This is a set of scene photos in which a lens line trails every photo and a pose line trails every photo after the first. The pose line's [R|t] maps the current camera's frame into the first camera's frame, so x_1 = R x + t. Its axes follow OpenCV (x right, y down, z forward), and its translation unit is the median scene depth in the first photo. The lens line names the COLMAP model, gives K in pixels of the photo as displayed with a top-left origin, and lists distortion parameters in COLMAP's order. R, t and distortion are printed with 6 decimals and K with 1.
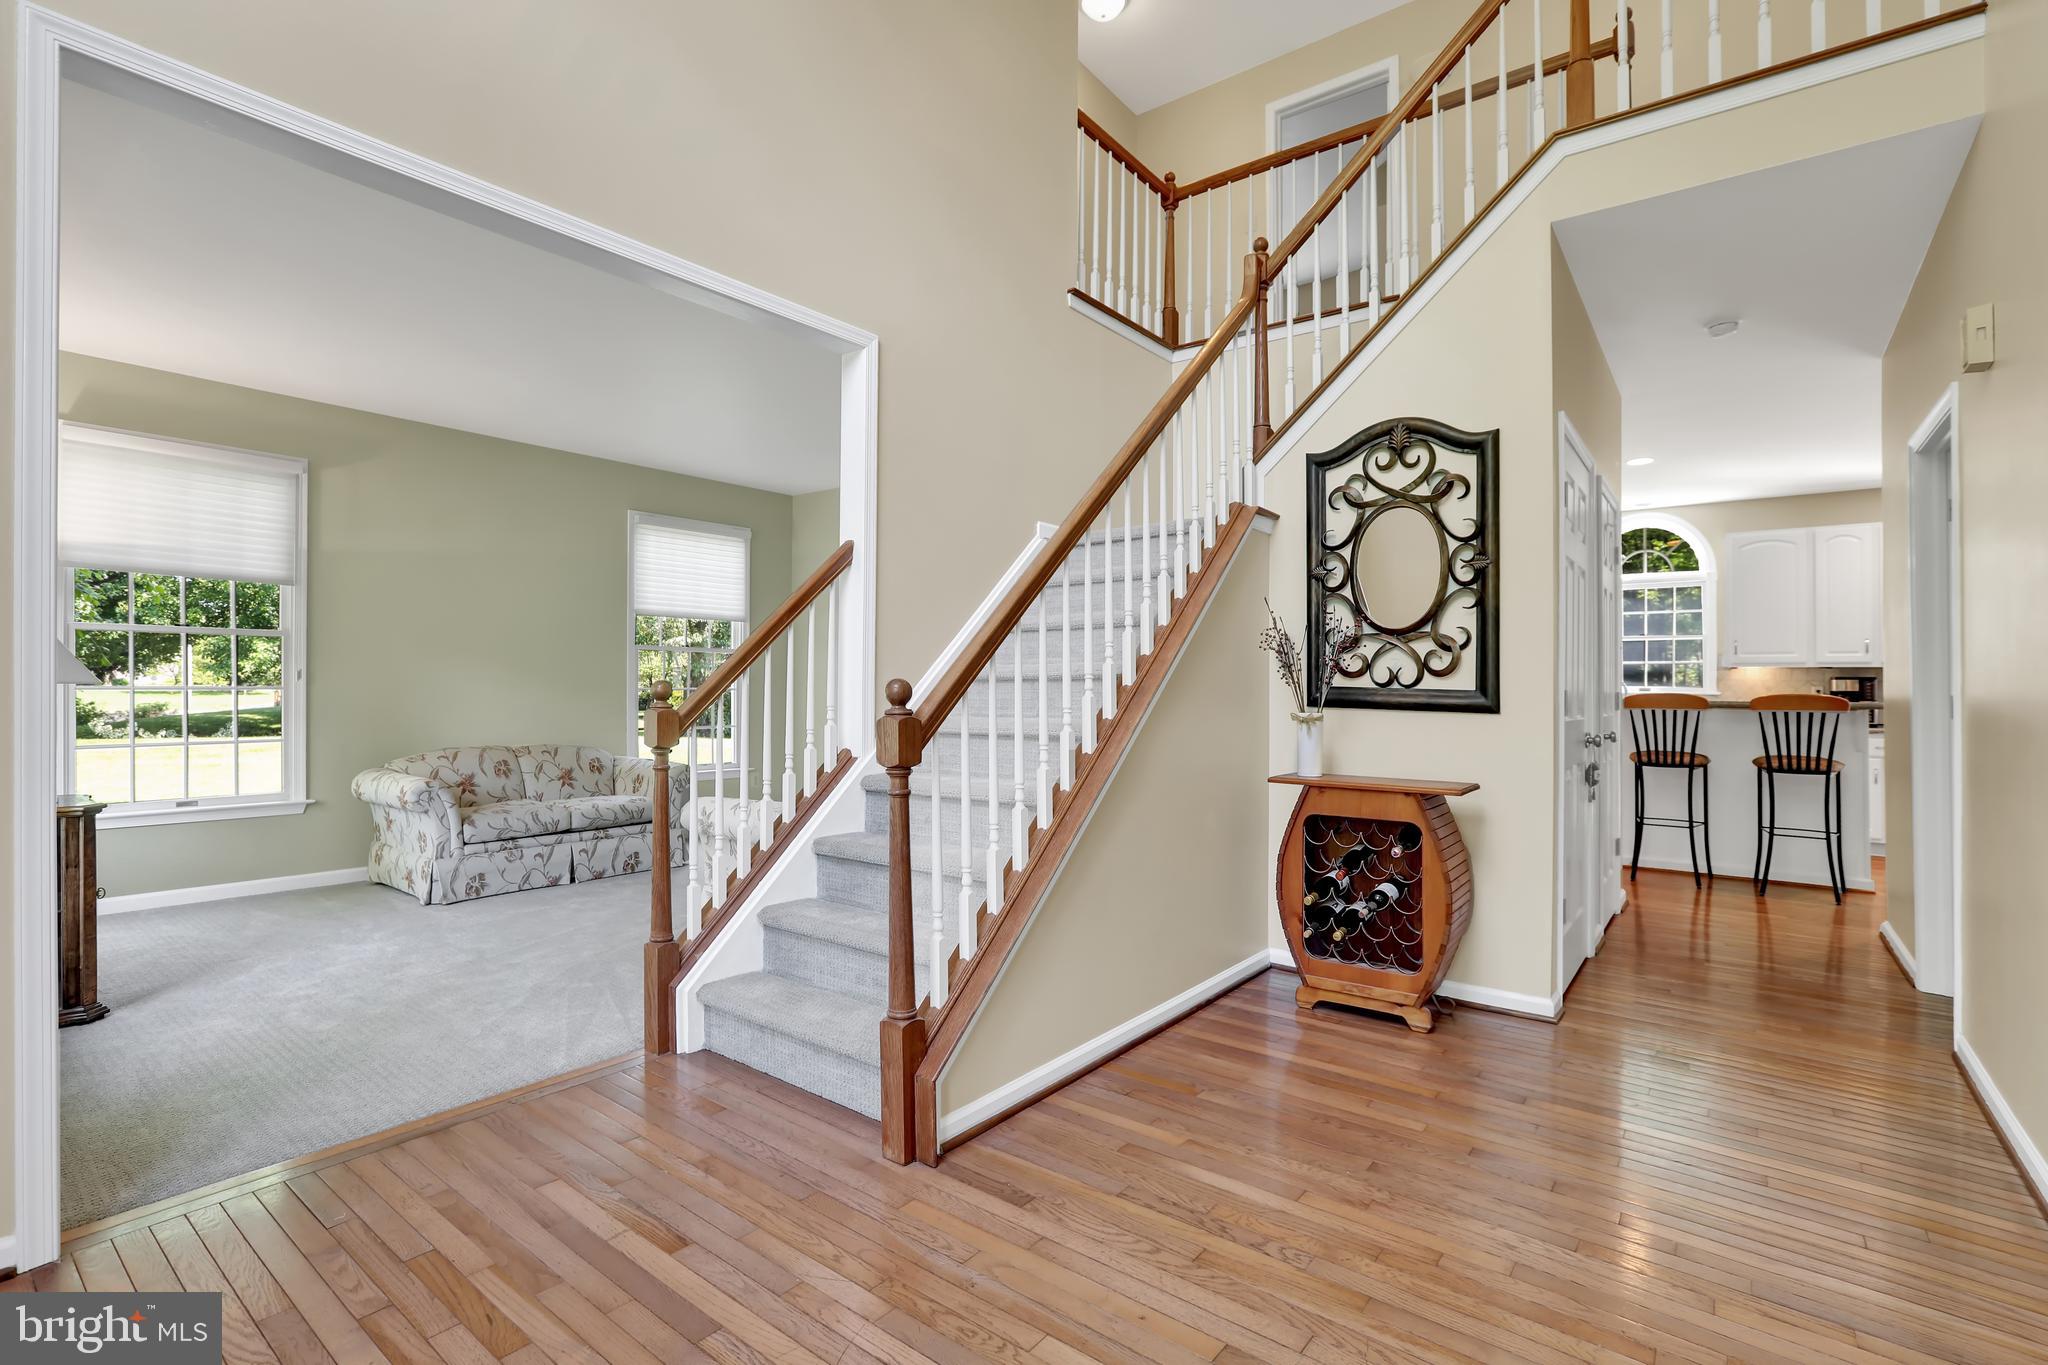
lens RADIAL K [[944.9, 0, 1017.3], [0, 944.9, 689.5], [0, 0, 1]] dist [-0.027110, 0.005548]
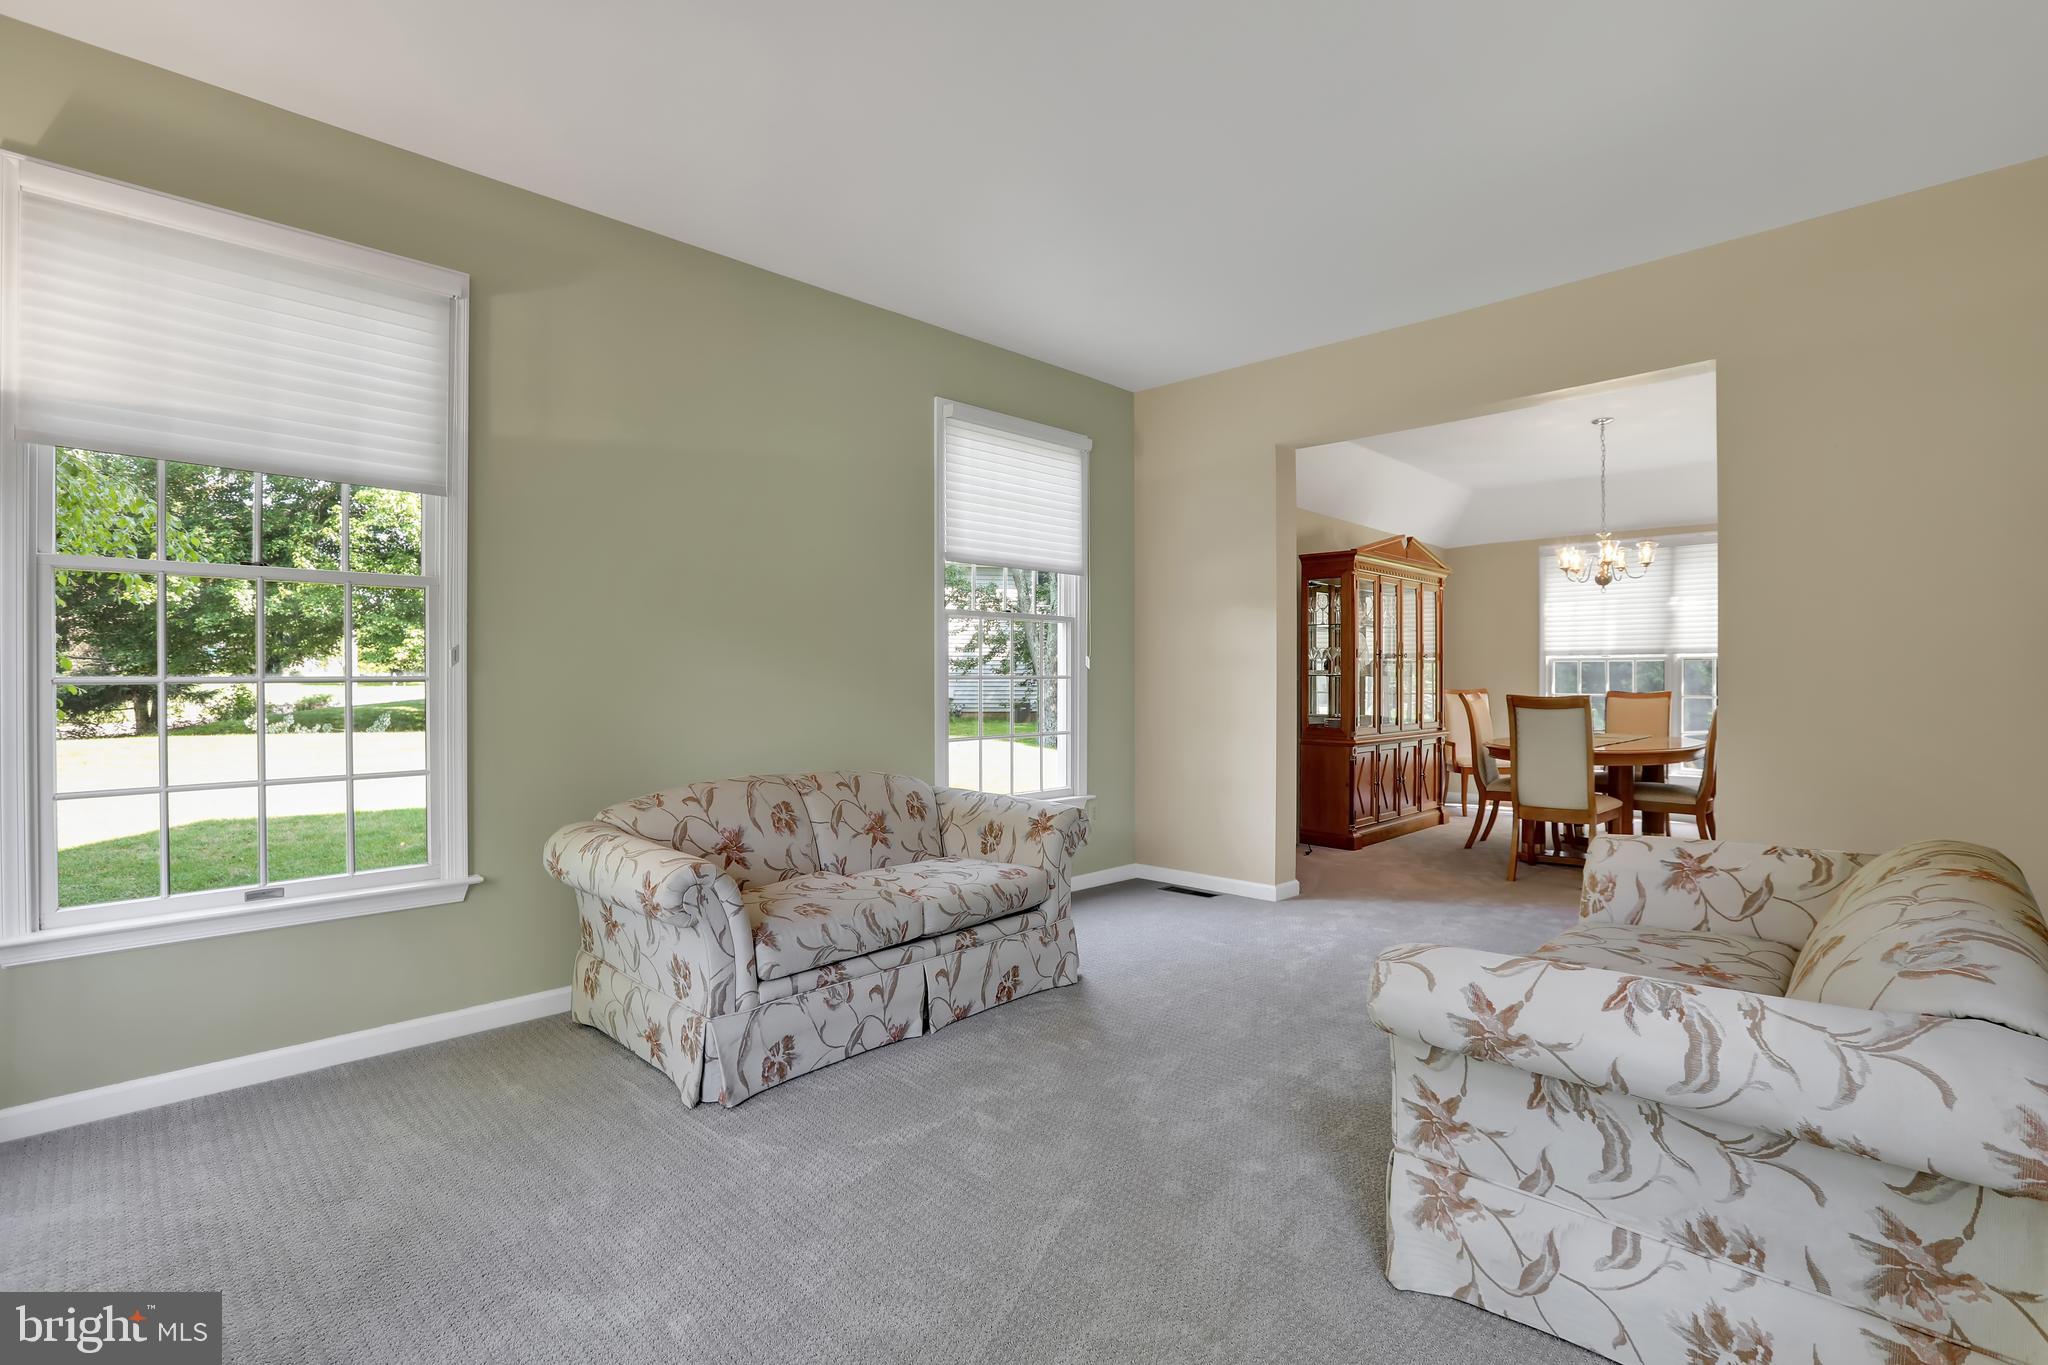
lens RADIAL K [[944.9, 0, 1018.2], [0, 944.9, 672.7], [0, 0, 1]] dist [-0.027110, 0.005548]
pose [[0.993643, -0.007022, -0.112358, -0.355322], [0.006602, 0.999970, -0.004109, -0.001743], [0.112383, 0.003341, 0.993659, 0.457425]]
